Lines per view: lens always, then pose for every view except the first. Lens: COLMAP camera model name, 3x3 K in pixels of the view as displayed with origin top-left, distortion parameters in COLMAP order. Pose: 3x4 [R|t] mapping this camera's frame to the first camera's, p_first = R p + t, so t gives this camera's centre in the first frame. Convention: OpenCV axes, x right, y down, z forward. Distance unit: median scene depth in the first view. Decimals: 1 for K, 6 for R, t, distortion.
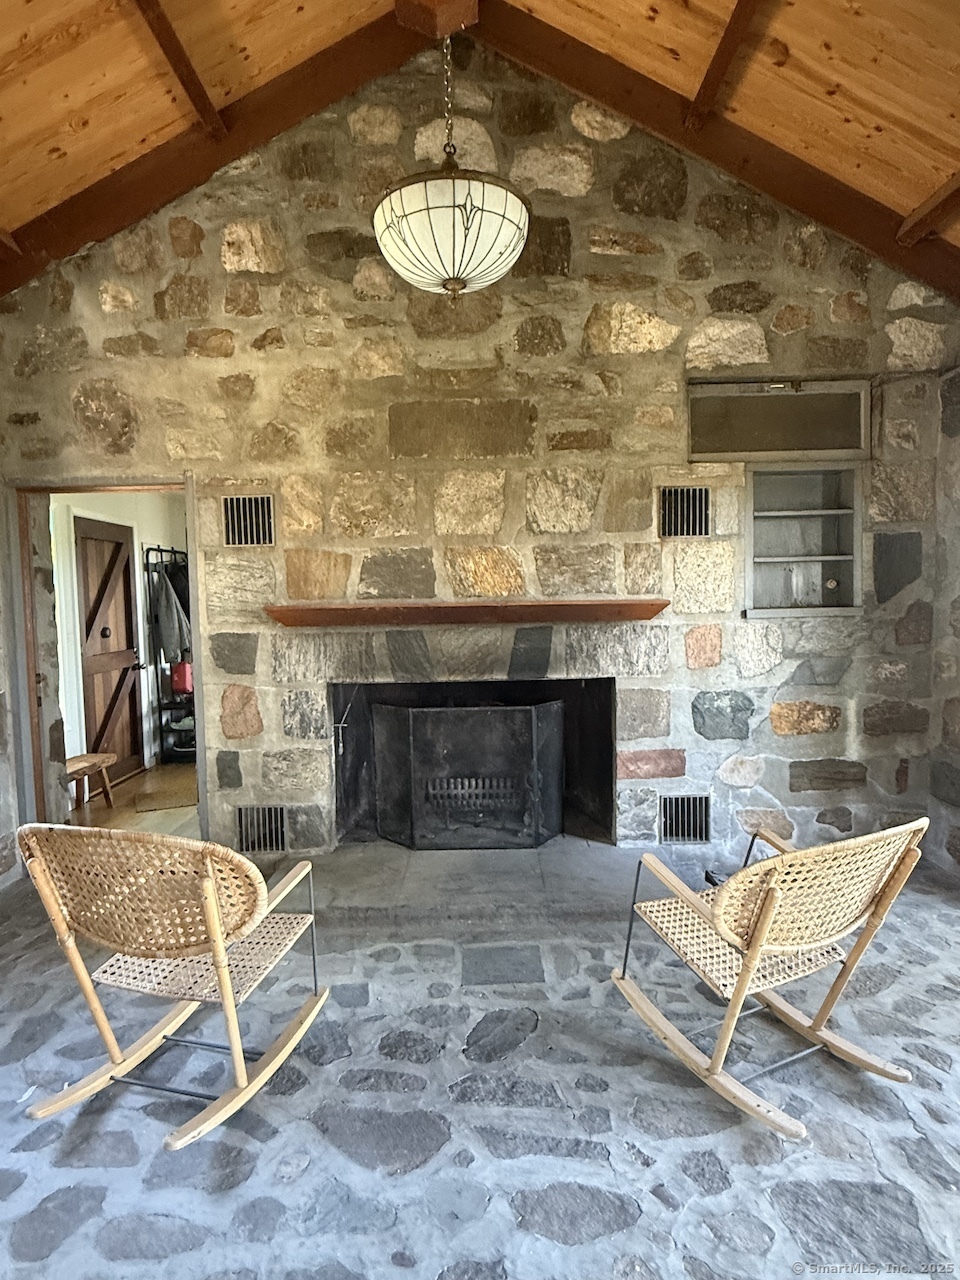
lens RADIAL K [[738.9, 0, 479.6], [0, 738.9, 639.2], [0, 0, 1]] dist [0.004830, 0.001597]
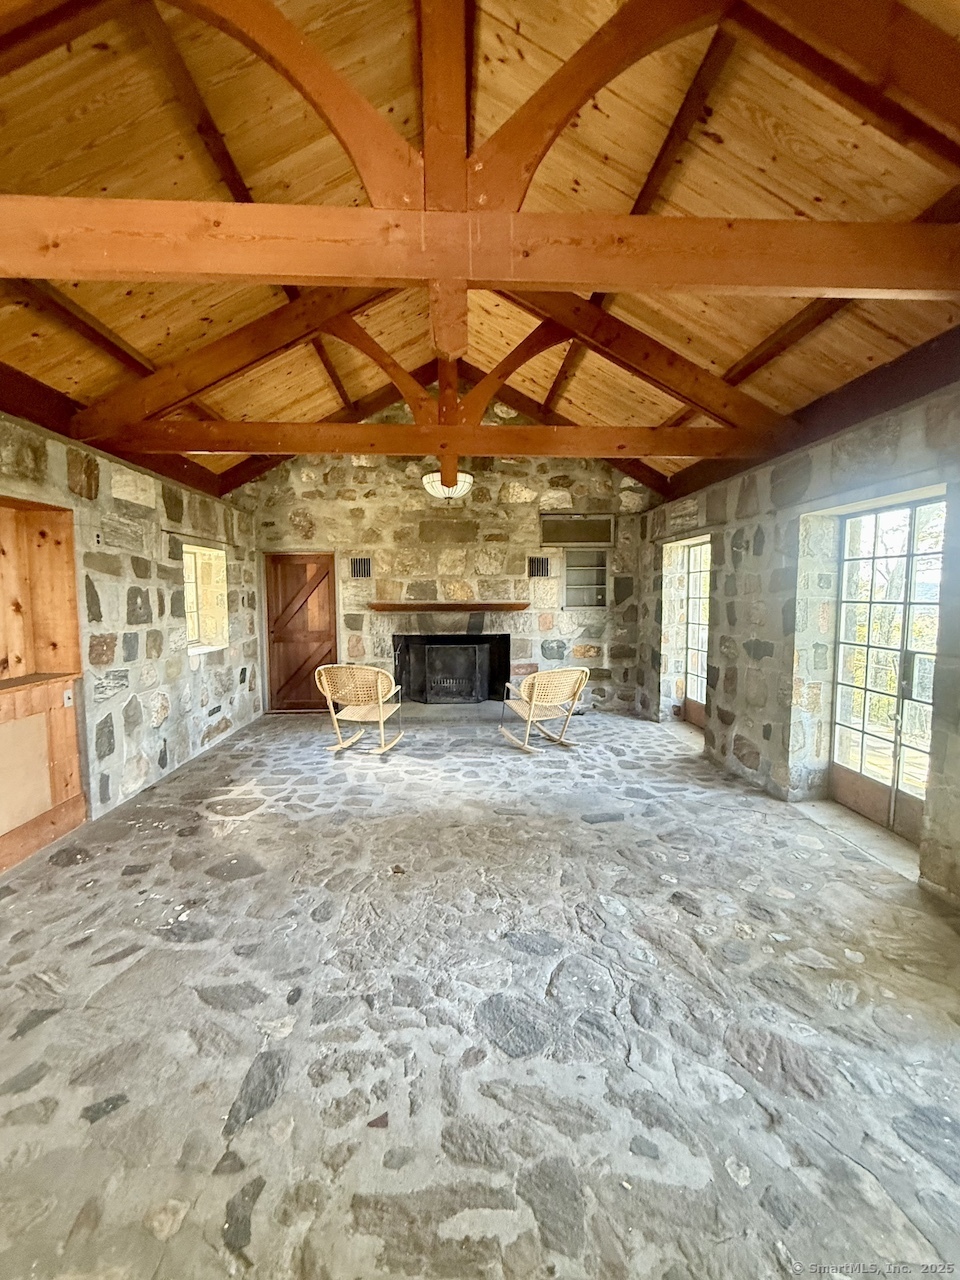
lens RADIAL K [[533.2, 0, 477.9], [0, 533.2, 636.8], [0, 0, 1]] dist [0.000671, -0.000018]
pose [[0.998875, 0.011202, 0.046079, -0.005518], [-0.011931, 0.999807, 0.015580, 0.036244], [-0.045895, -0.016112, 0.998816, -0.785940]]
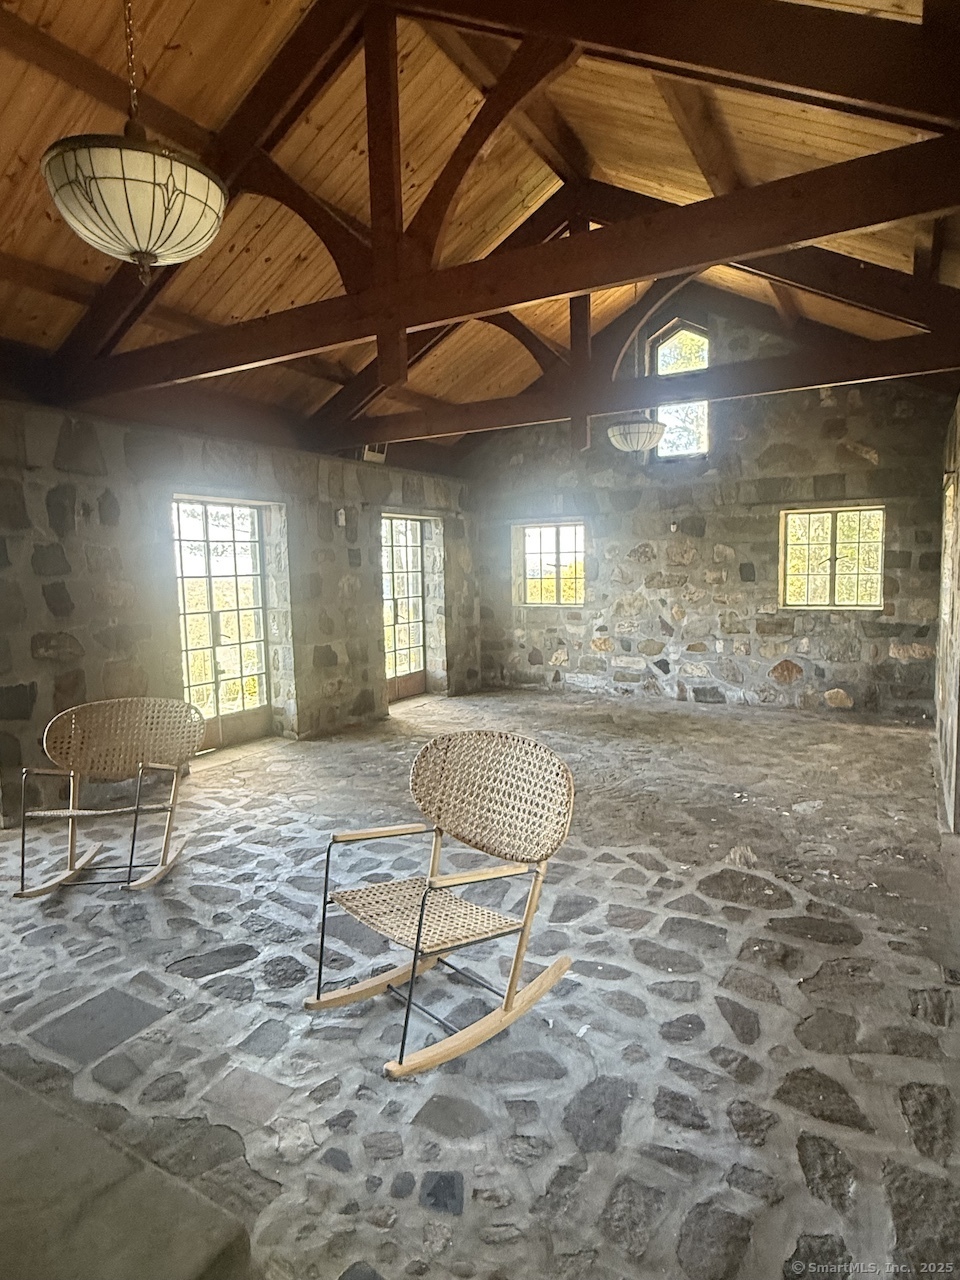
lens RADIAL K [[738.9, 0, 483.6], [0, 738.9, 638.6], [0, 0, 1]] dist [0.004830, 0.001597]
pose [[-0.861469, -0.012053, 0.507667, -0.589292], [0.070429, 0.987221, 0.142951, -0.064989], [-0.502903, 0.158902, -0.849611, 1.089320]]
